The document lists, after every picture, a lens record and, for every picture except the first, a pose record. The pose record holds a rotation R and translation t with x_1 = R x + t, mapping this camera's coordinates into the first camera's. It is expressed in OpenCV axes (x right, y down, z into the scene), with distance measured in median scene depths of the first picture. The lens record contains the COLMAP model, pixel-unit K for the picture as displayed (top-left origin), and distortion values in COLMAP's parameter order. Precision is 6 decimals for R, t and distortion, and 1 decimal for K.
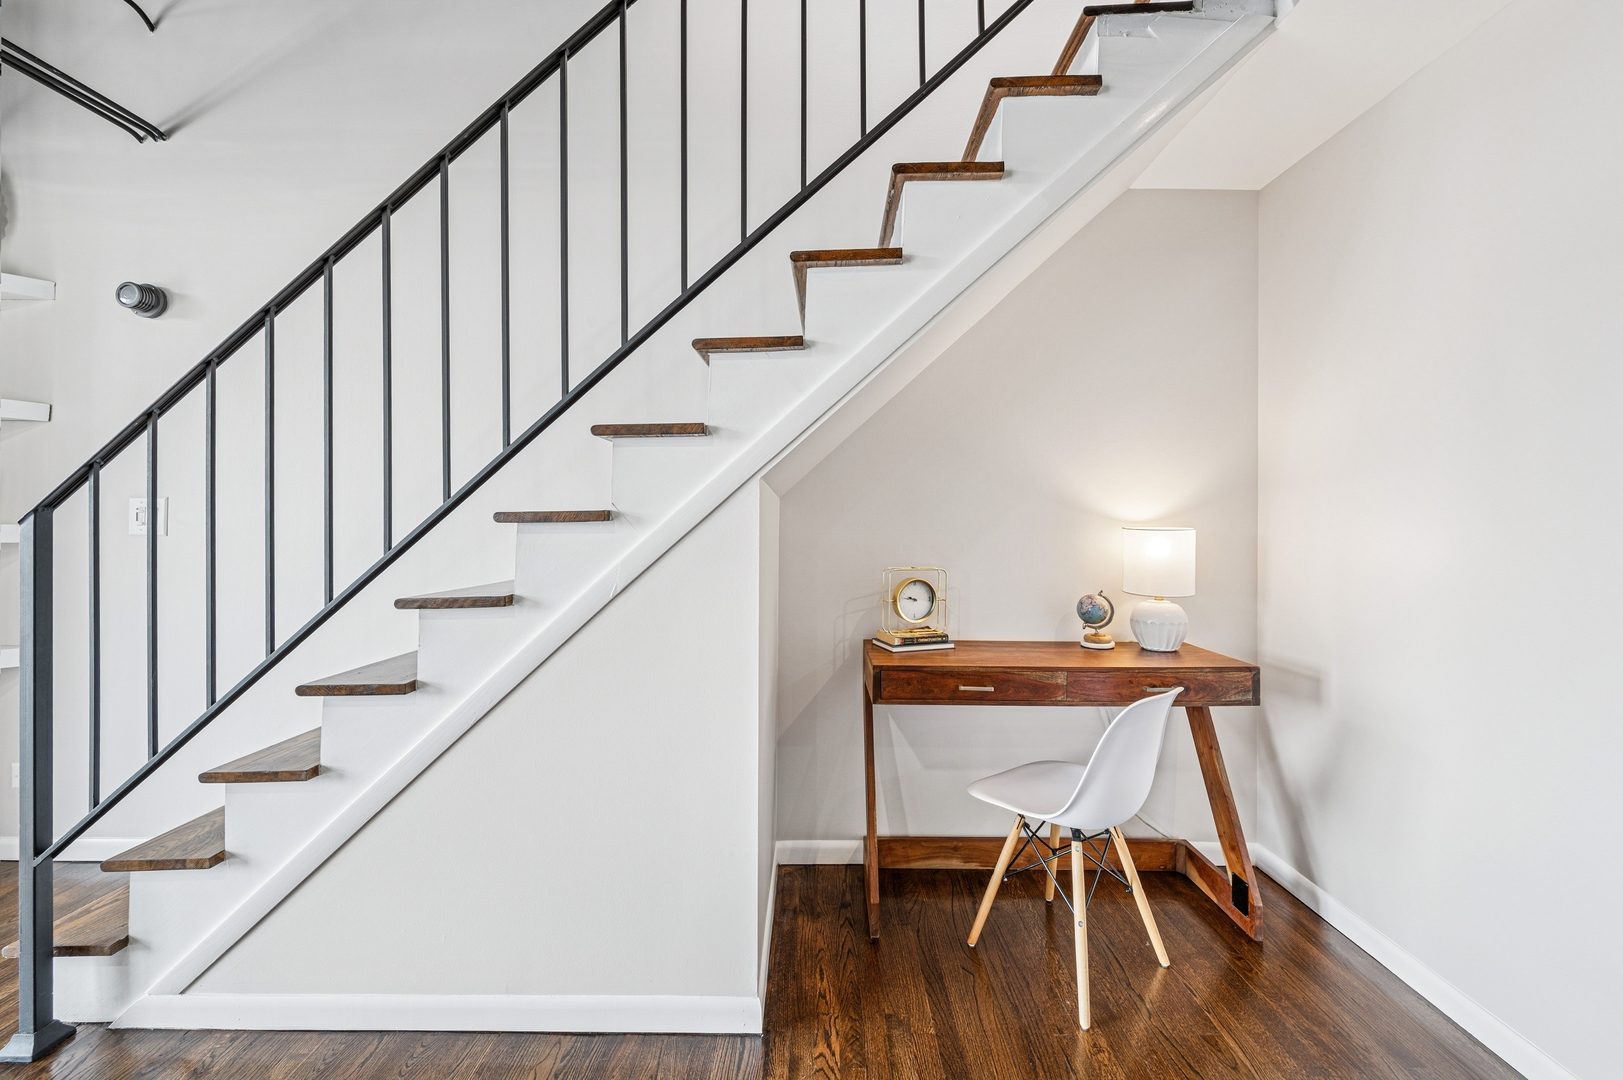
lens RADIAL K [[642.7, 0, 820.8], [0, 642.7, 519.0], [0, 0, 1]] dist [0.000791, -0.000810]
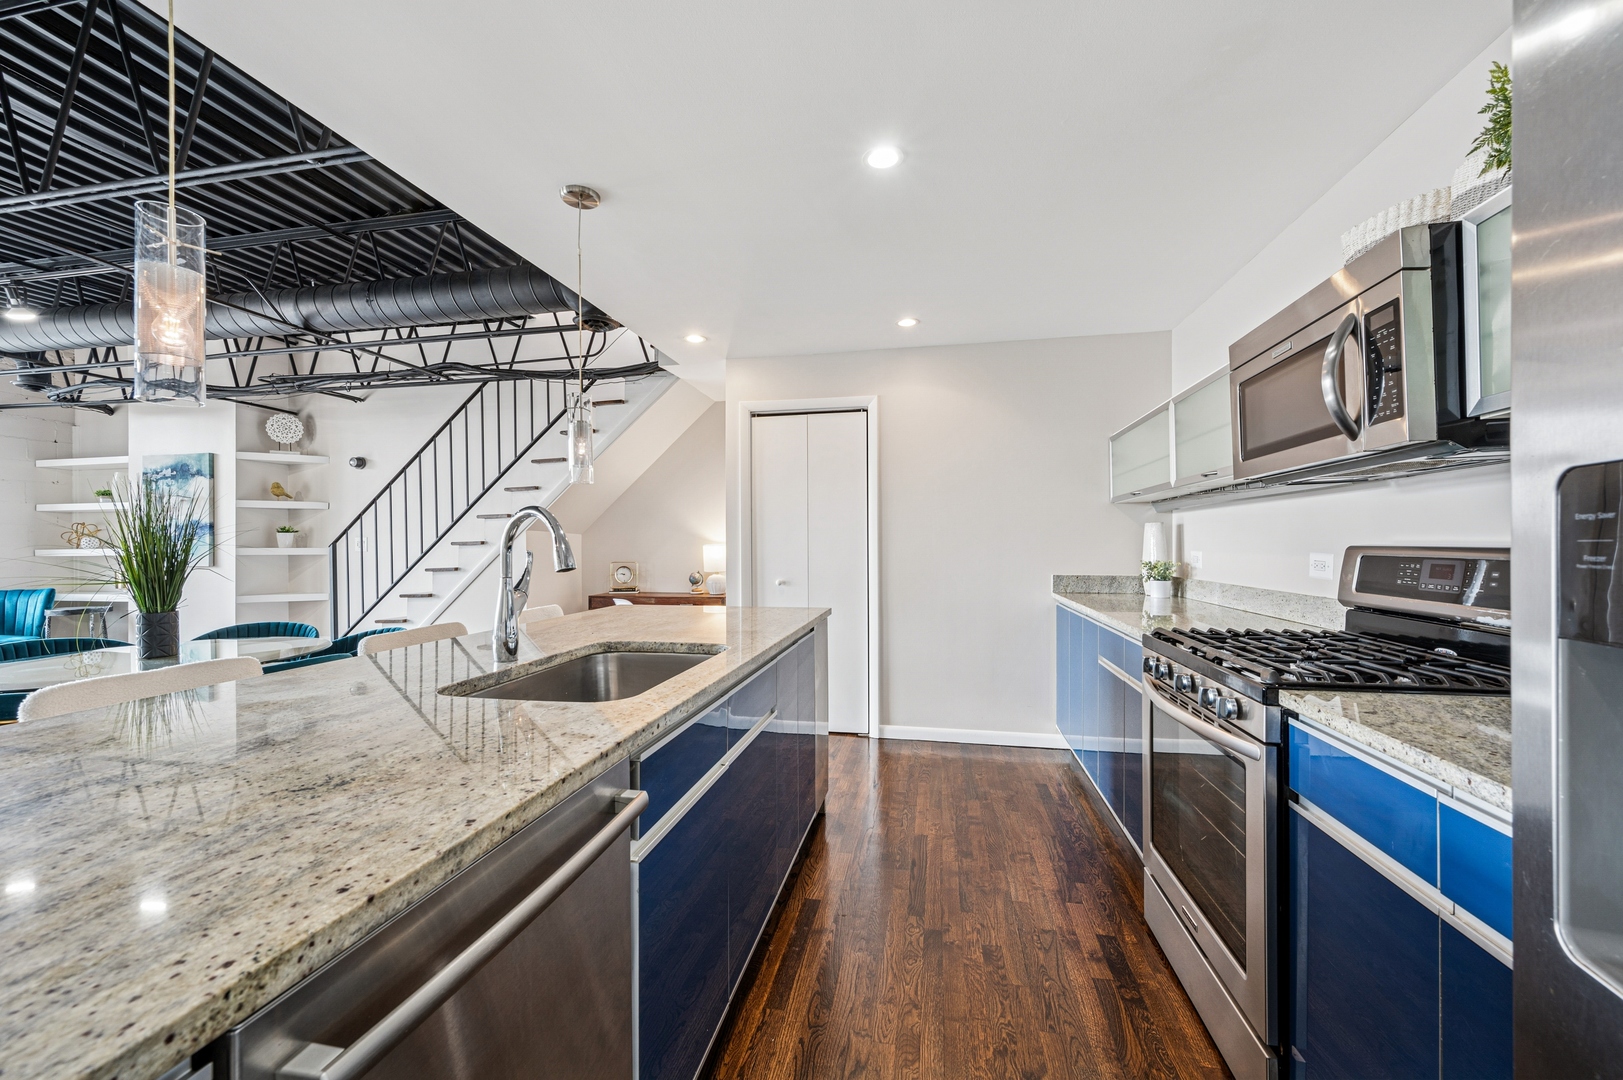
lens RADIAL K [[642.7, 0, 808.5], [0, 642.7, 544.7], [0, 0, 1]] dist [0.000791, -0.000810]
pose [[0.980715, -0.013170, -0.195000, 1.384613], [0.013577, 0.999908, 0.000751, 0.018829], [0.194972, -0.003384, 0.980803, -1.341780]]
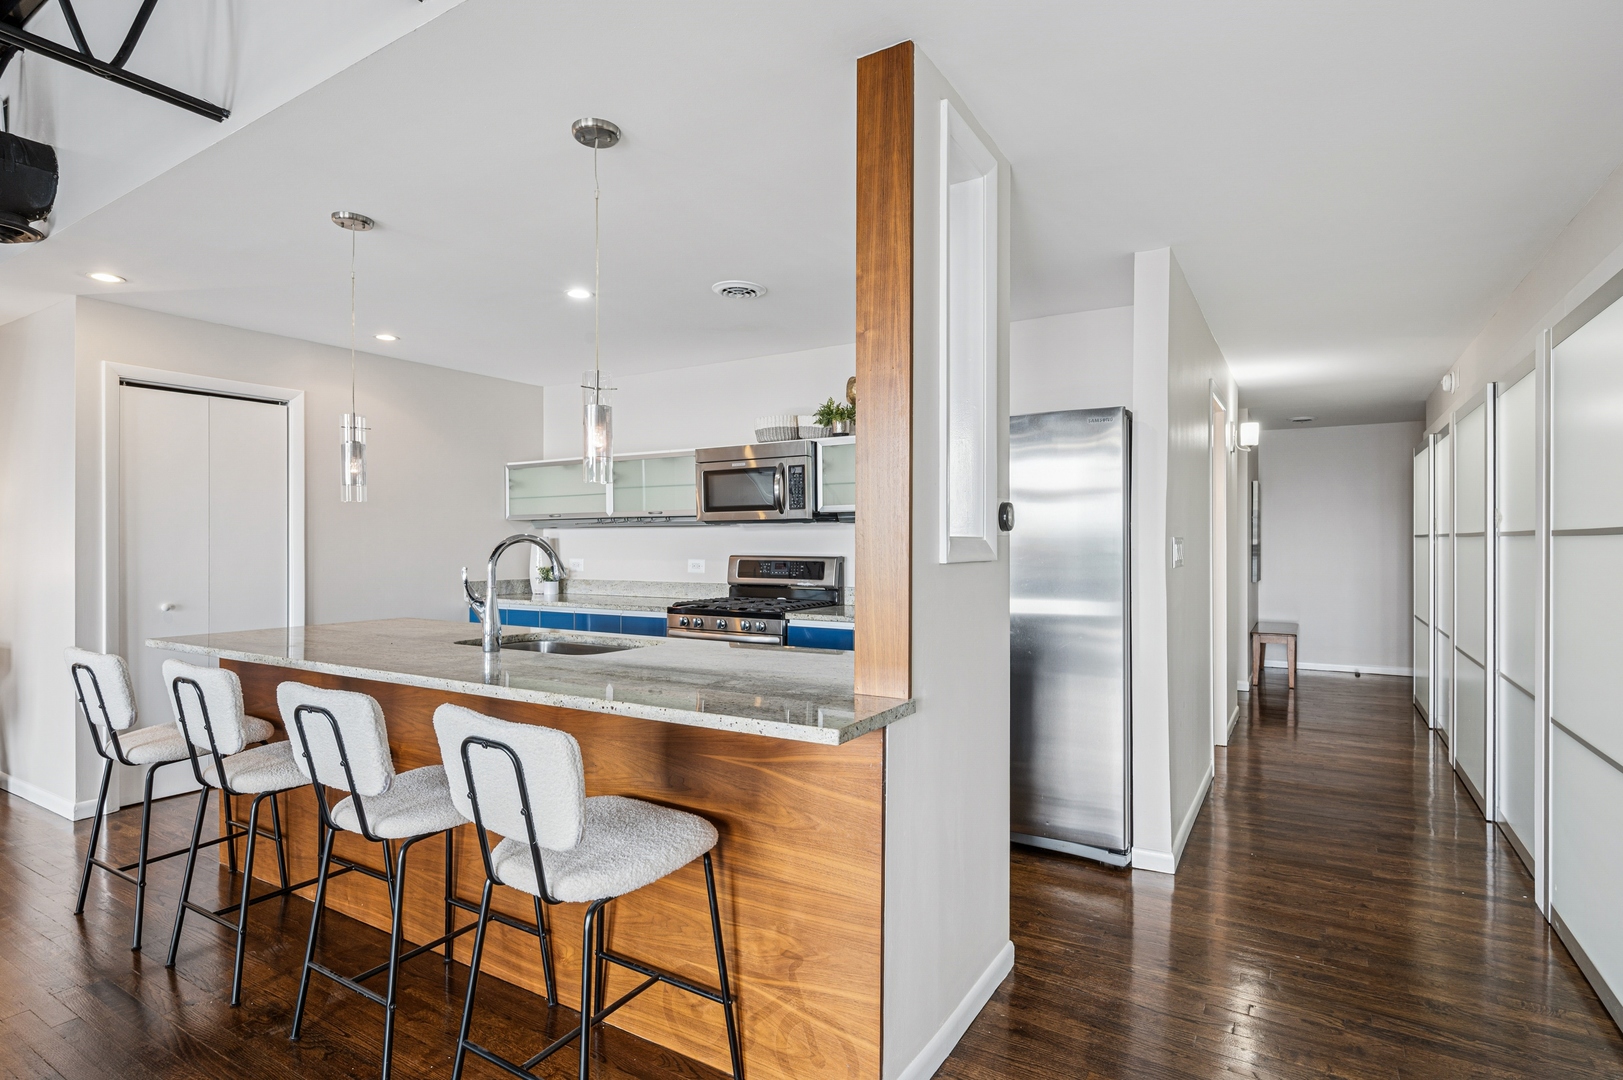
lens RADIAL K [[827.1, 0, 826.1], [0, 827.1, 540.4], [0, 0, 1]] dist [0.006997, 0.000809]
pose [[0.512334, -0.008044, 0.858749, 0.044122], [0.006157, 0.999965, 0.005694, -0.023173], [-0.858764, 0.002370, 0.512365, -1.764504]]
